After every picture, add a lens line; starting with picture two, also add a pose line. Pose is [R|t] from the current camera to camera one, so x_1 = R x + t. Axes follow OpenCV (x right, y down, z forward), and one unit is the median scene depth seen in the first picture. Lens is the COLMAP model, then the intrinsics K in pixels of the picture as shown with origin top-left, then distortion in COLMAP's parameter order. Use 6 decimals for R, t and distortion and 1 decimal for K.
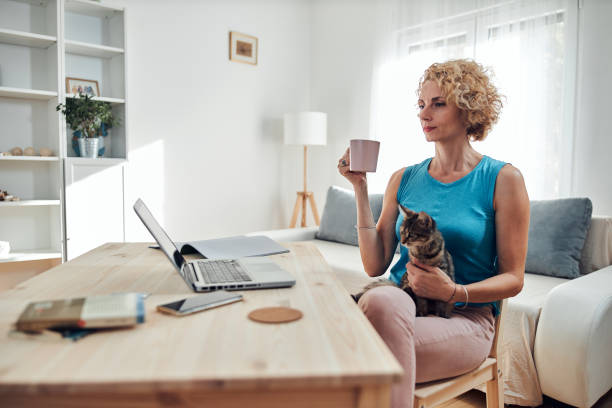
lens RADIAL K [[491.3, 0, 306.0], [0, 491.3, 204.0], [0, 0, 1]] dist [-0.014928, -0.000593]
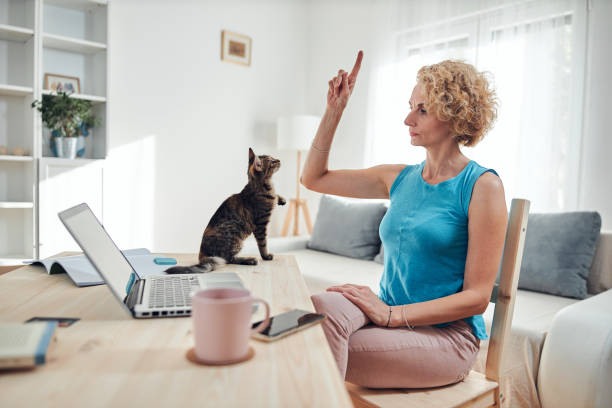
lens RADIAL K [[494.3, 0, 304.9], [0, 494.3, 203.0], [0, 0, 1]] dist [-0.008576, -0.012198]
pose [[0.999807, 0.019577, -0.001443, 0.019225], [-0.019598, 0.999679, -0.016056, -0.002267], [0.001129, 0.016081, 0.999870, 0.052259]]
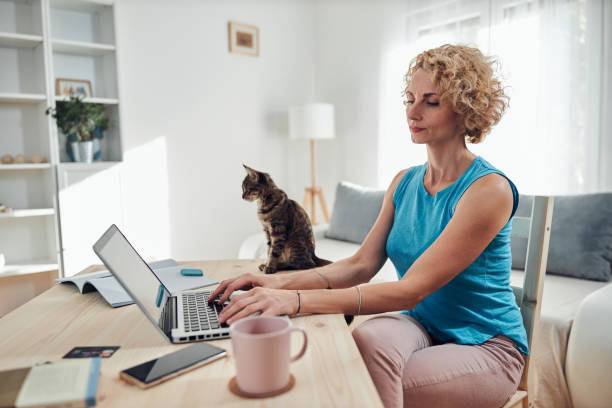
lens RADIAL K [[494.2, 0, 306.0], [0, 494.2, 204.0], [0, 0, 1]] dist [-0.005166, -0.011565]
pose [[0.999207, -0.030392, -0.025711, 0.011171], [0.031015, 0.999226, 0.024207, -0.024000], [0.024955, -0.024985, 0.999376, 0.050733]]
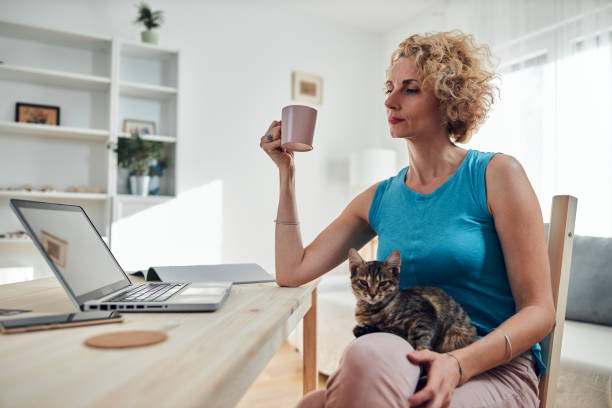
lens RADIAL K [[481.4, 0, 303.0], [0, 481.4, 205.7], [0, 0, 1]] dist [0.003053, -0.035286]
pose [[0.977262, -0.006804, -0.211926, 0.093628], [-0.014452, 0.995023, -0.098590, 0.018022], [0.211543, 0.099411, 0.972300, 0.111993]]
